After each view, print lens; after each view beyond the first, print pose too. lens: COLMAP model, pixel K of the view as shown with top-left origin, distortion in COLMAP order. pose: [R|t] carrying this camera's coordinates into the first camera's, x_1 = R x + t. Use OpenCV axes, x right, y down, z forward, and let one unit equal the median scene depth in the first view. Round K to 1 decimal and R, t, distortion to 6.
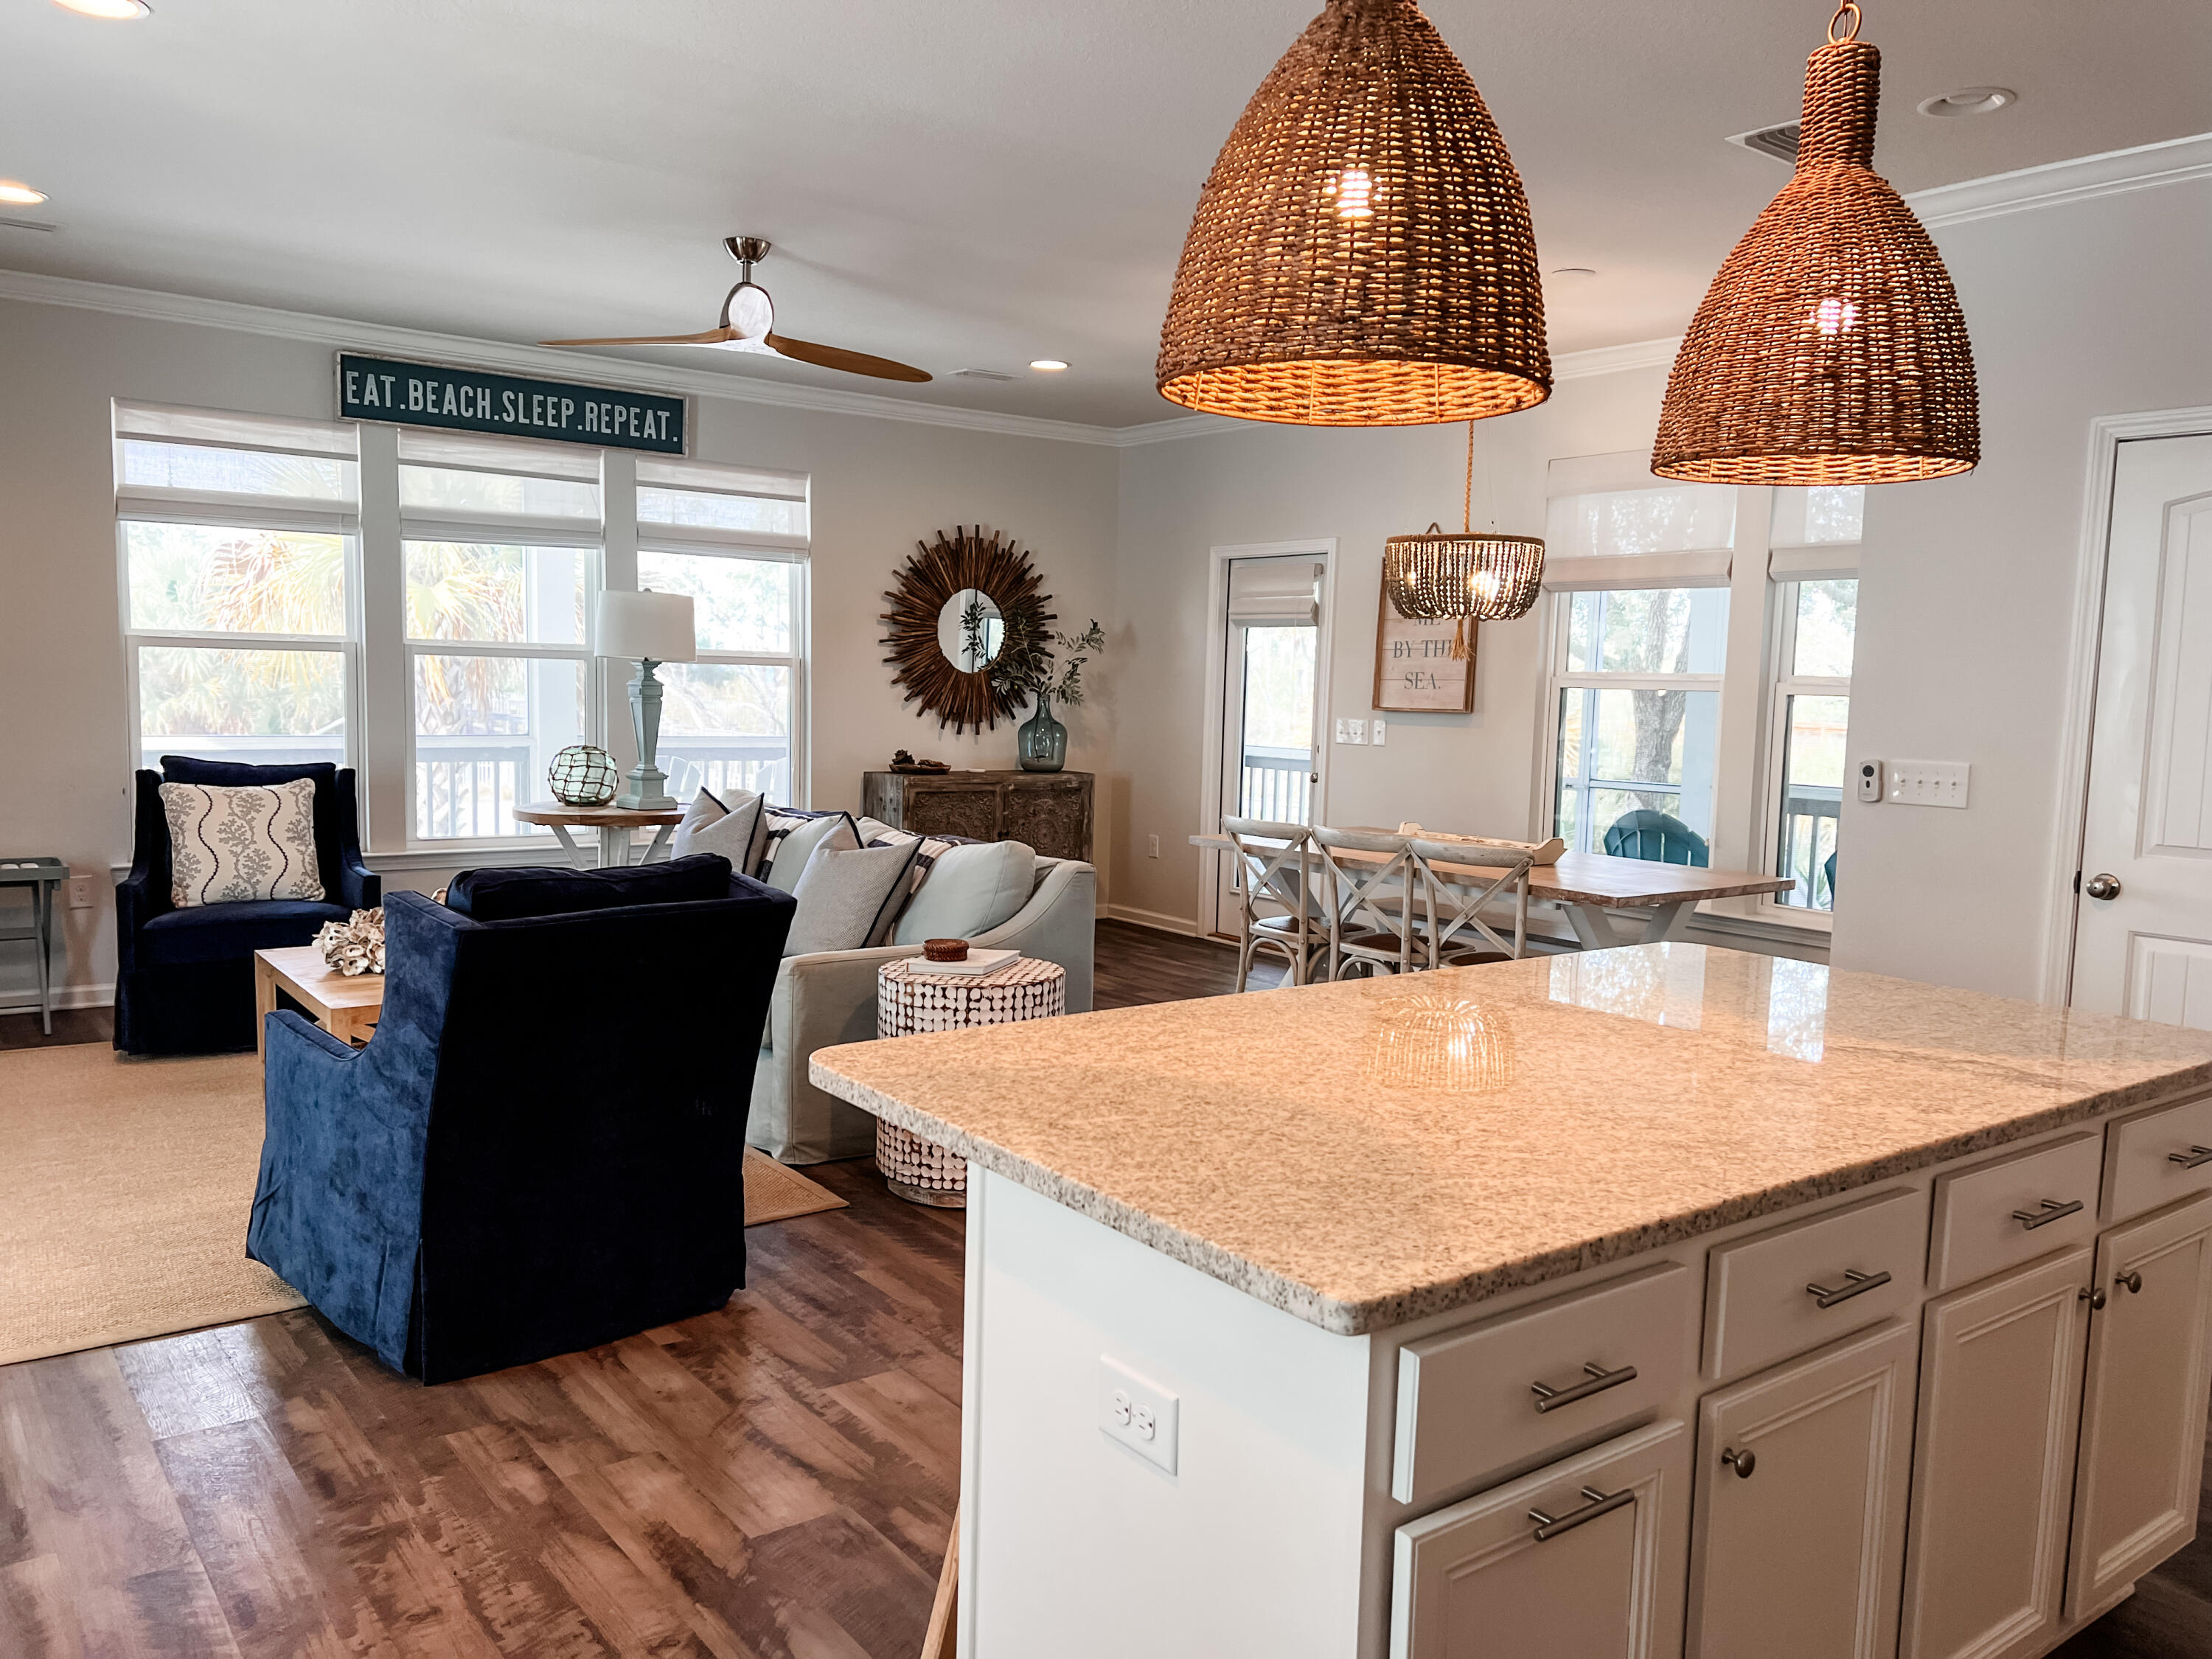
lens RADIAL K [[1658.9, 0, 1095.5], [0, 1658.9, 828.5], [0, 0, 1]] dist [0.024411, -0.020777]
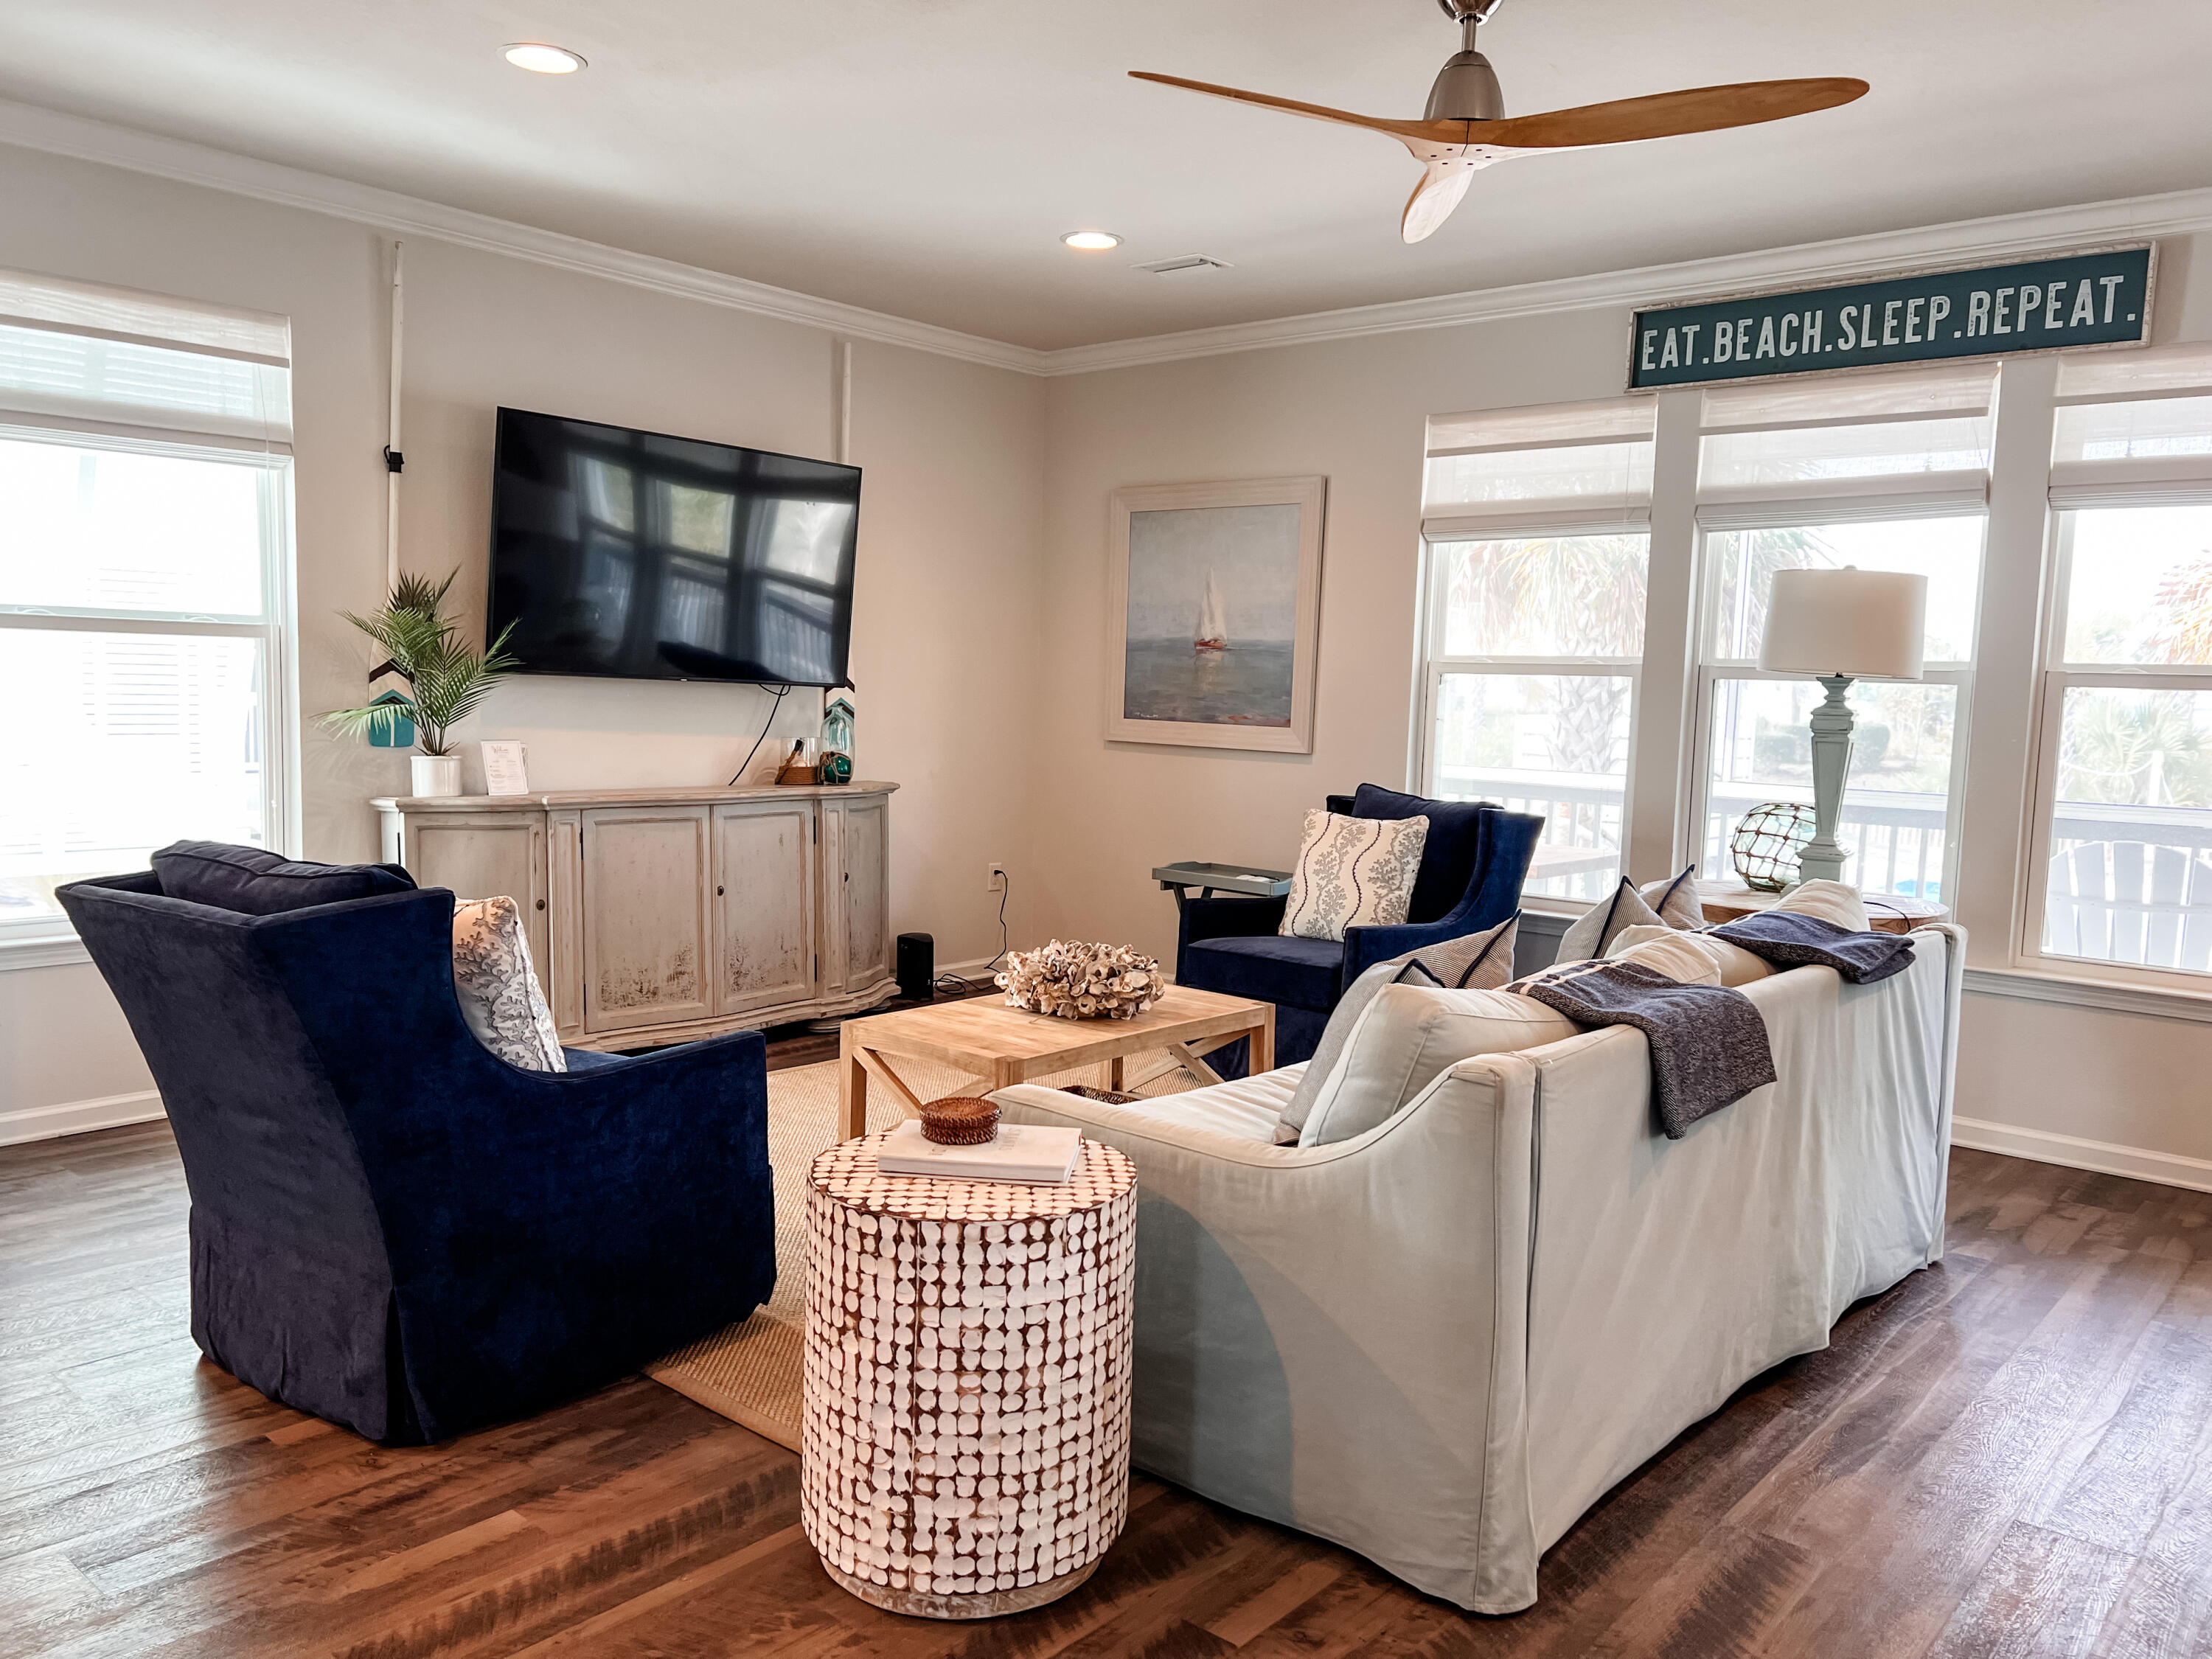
lens RADIAL K [[1658.9, 0, 1103.0], [0, 1658.9, 829.5], [0, 0, 1]] dist [0.024411, -0.020777]
pose [[0.207168, 0.067366, -0.975983, 0.301675], [-0.113496, 0.992545, 0.044418, -0.037259], [0.971700, 0.101569, 0.213269, 0.578483]]
